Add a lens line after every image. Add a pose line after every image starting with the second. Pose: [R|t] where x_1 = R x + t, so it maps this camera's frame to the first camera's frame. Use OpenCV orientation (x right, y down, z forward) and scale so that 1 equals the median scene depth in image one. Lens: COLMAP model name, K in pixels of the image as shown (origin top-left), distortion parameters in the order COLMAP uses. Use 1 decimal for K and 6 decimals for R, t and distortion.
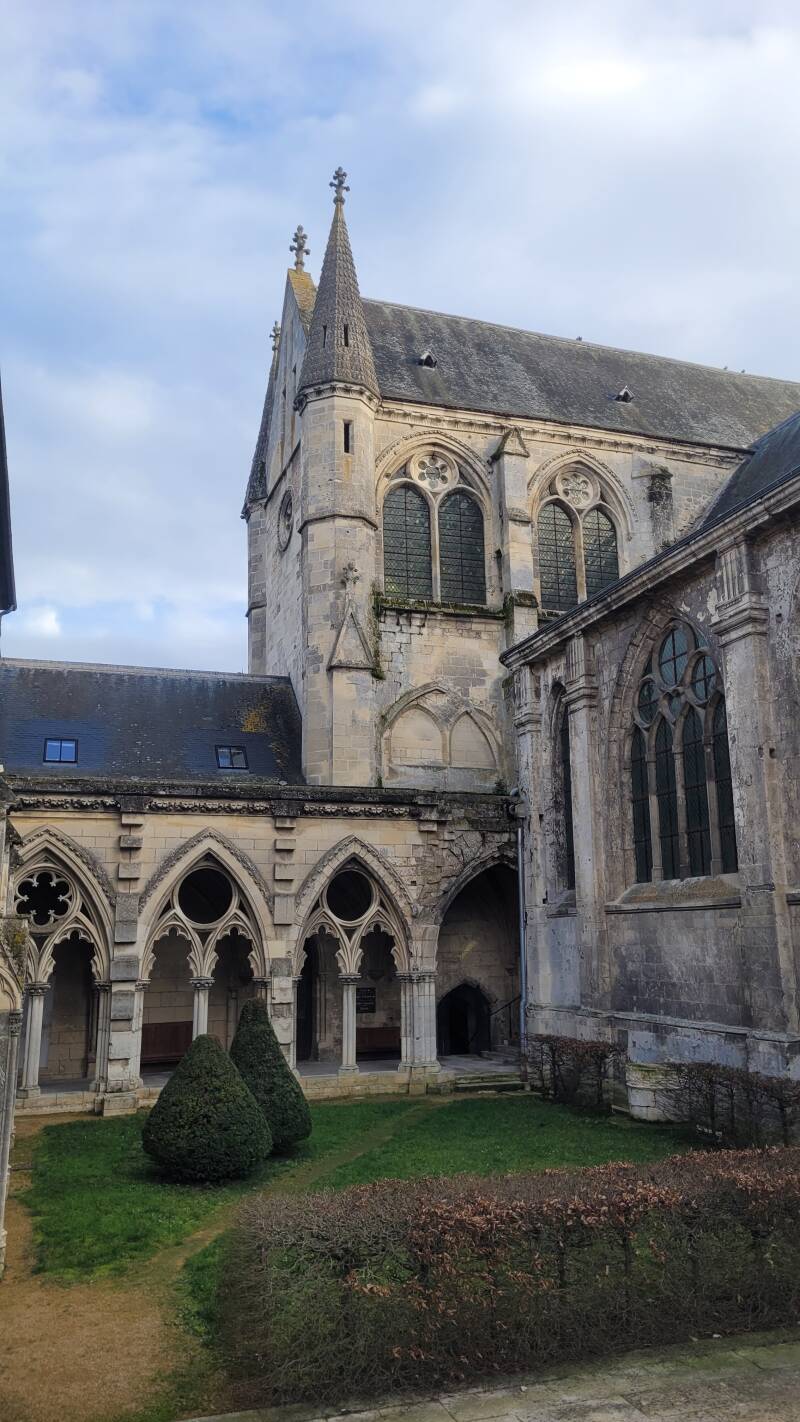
lens RADIAL K [[1062.1, 0, 413.2], [0, 1062.1, 712.1], [0, 0, 1]] dist [0.036507, -0.009909]
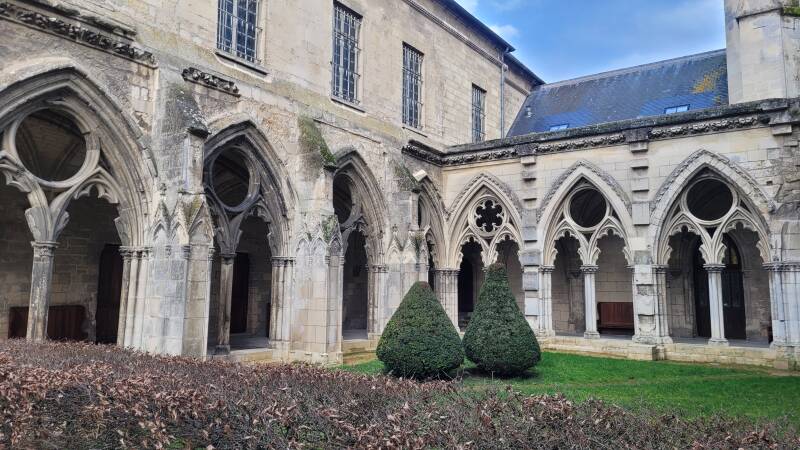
lens RADIAL K [[597.5, 0, 401.5], [0, 597.5, 216.6], [0, 0, 1]] dist [0.036507, -0.009909]
pose [[0.584385, -0.074648, -0.808035, 0.294058], [0.154769, 0.987734, 0.020683, 0.129950], [0.796580, -0.137146, 0.588771, 0.344827]]
